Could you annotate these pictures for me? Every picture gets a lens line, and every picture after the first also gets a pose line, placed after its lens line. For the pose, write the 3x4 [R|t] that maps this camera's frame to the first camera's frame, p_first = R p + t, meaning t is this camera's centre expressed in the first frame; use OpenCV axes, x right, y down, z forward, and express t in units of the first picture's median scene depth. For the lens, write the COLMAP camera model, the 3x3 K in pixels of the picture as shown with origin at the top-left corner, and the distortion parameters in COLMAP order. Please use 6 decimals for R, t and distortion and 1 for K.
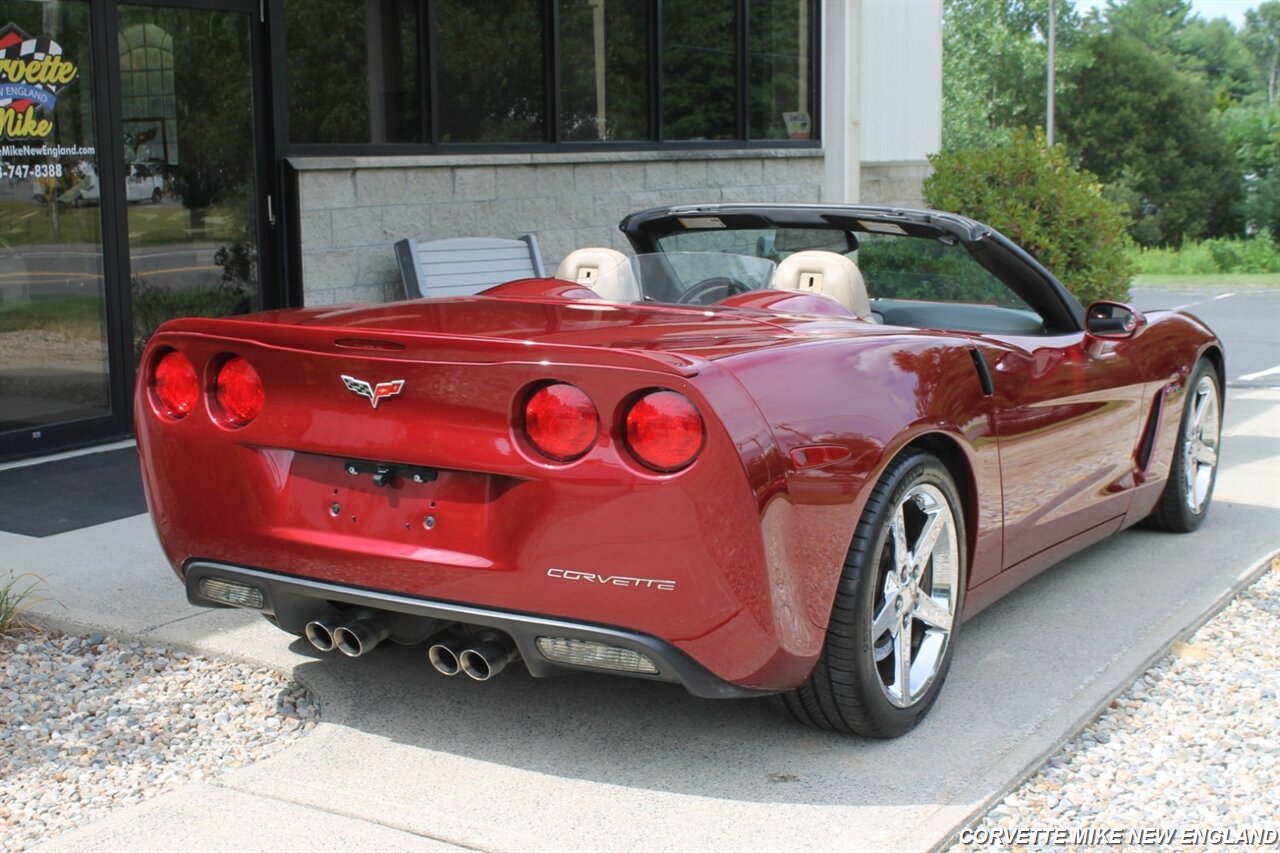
lens RADIAL K [[1829.4, 0, 637.9], [0, 1829.4, 424.2], [0, 0, 1]] dist [-0.069583, 0.196630]
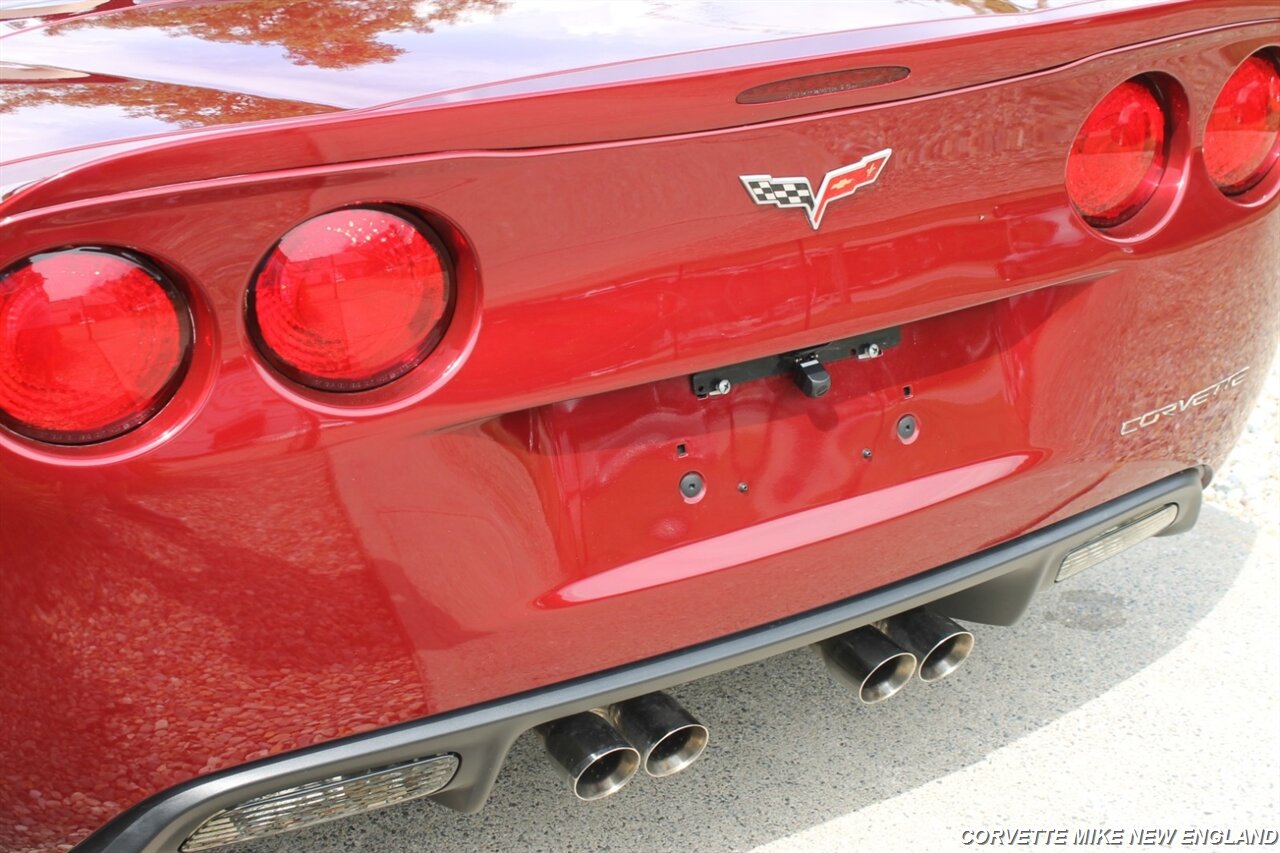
lens RADIAL K [[1829.4, 0, 637.9], [0, 1829.4, 424.2], [0, 0, 1]] dist [-0.069583, 0.196630]
pose [[0.477576, -0.339773, 0.810232, -0.270007], [0.169007, 0.940500, 0.294783, -0.051144], [-0.862182, -0.003846, 0.506584, 0.408628]]
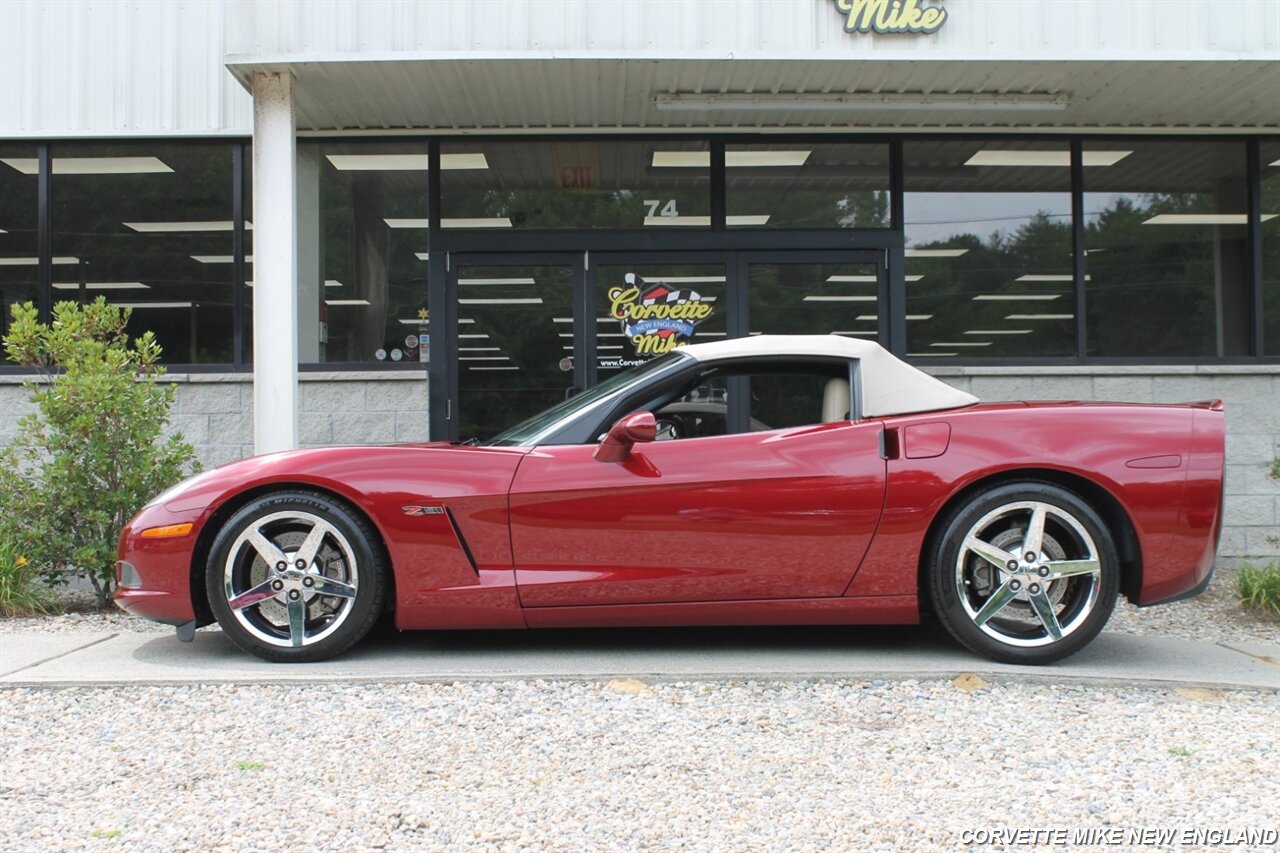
lens RADIAL K [[1604.4, 0, 642.4], [0, 1604.4, 422.7], [0, 0, 1]] dist [-0.093540, 0.137150]
pose [[0.547159, -0.012441, -0.836936, 0.791586], [-0.123973, 0.987657, -0.095731, 0.033234], [0.827797, 0.156138, 0.538863, 0.257997]]
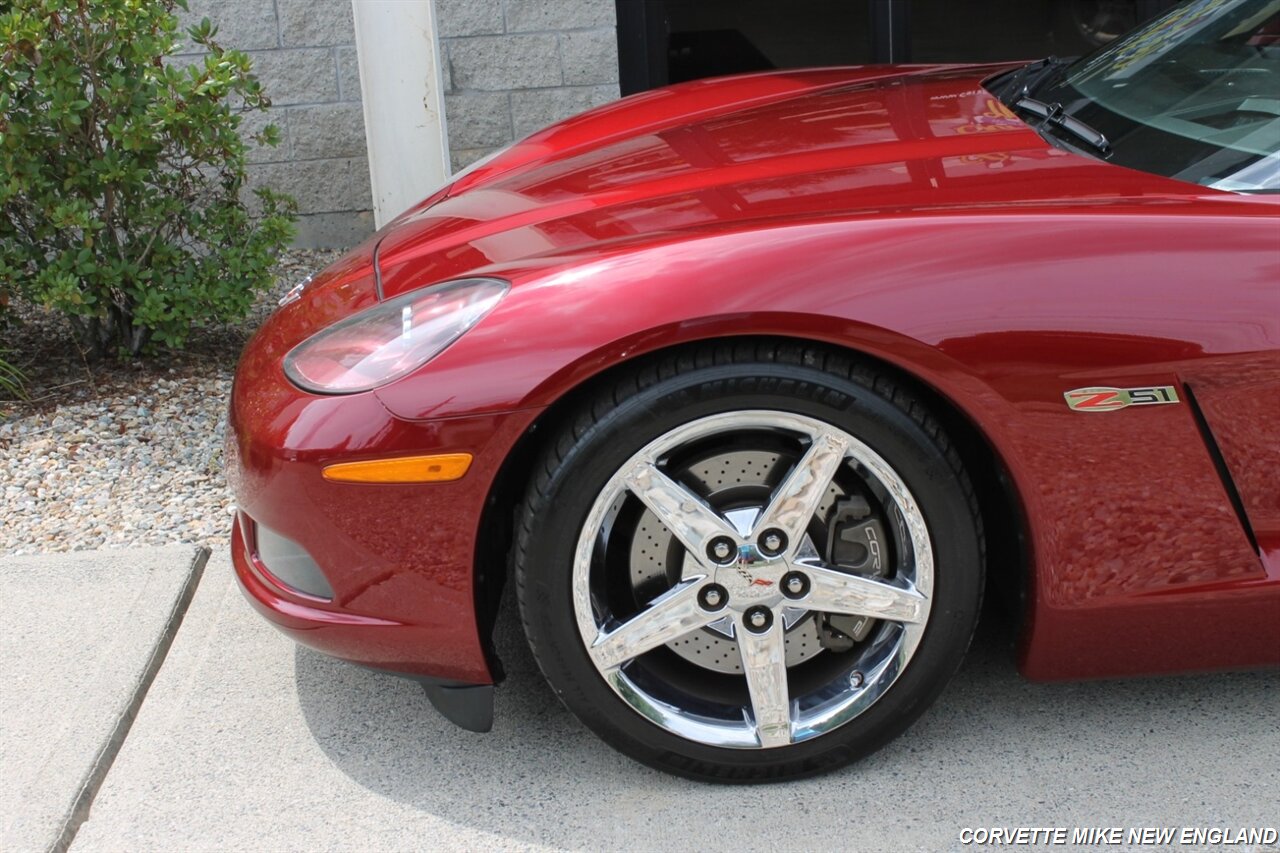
lens RADIAL K [[1832.6, 0, 640.0], [0, 1832.6, 426.5], [0, 0, 1]] dist [-0.061552, 0.156964]
pose [[0.566093, 0.230044, -0.791592, 0.309742], [-0.075658, 0.970718, 0.227995, -0.044530], [0.820862, -0.069176, 0.566922, 0.340288]]
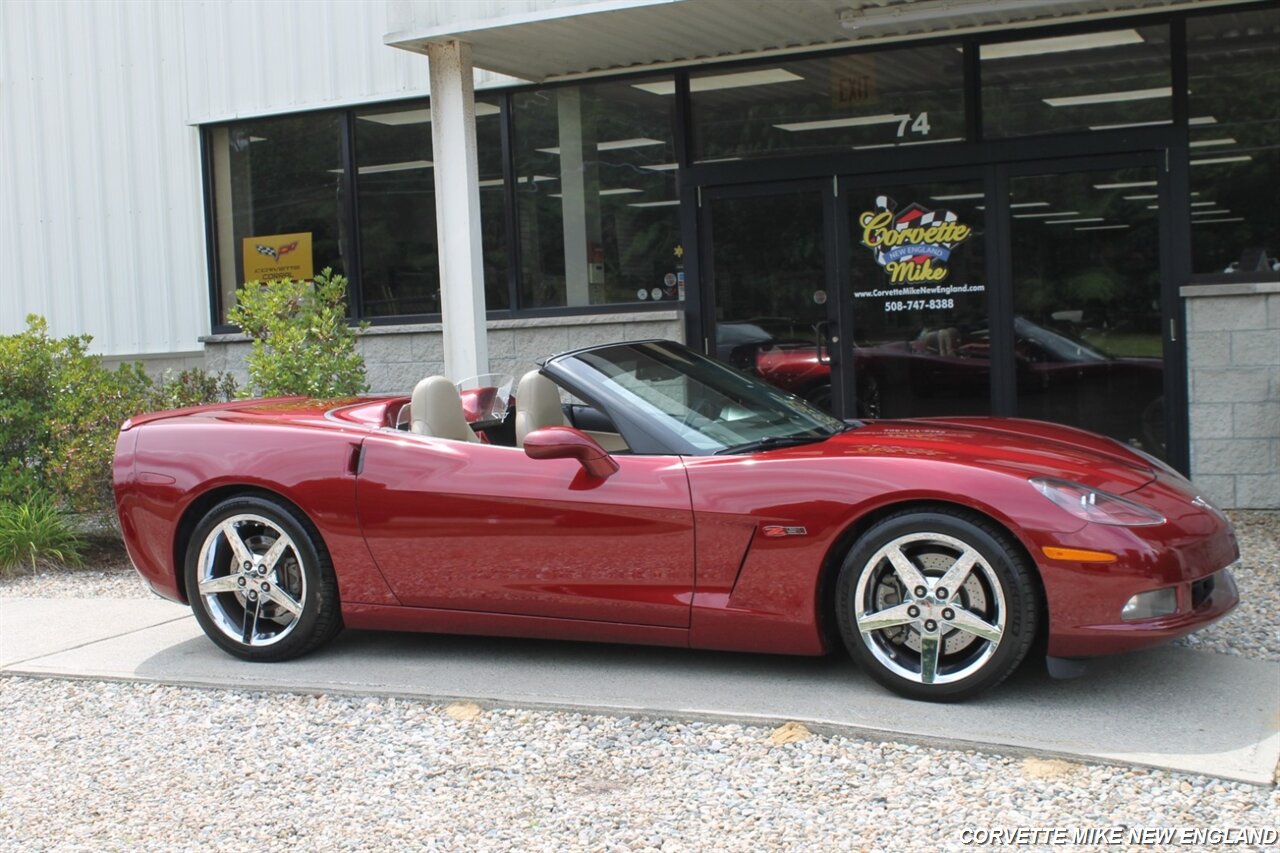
lens RADIAL K [[1638.5, 0, 640.0], [0, 1638.5, 426.5], [0, 0, 1]] dist [-0.091157, 0.142893]
pose [[0.133473, 0.066945, -0.988789, 0.909247], [-0.105400, 0.993016, 0.053003, -0.089107], [0.985432, 0.097143, 0.139597, 0.613721]]
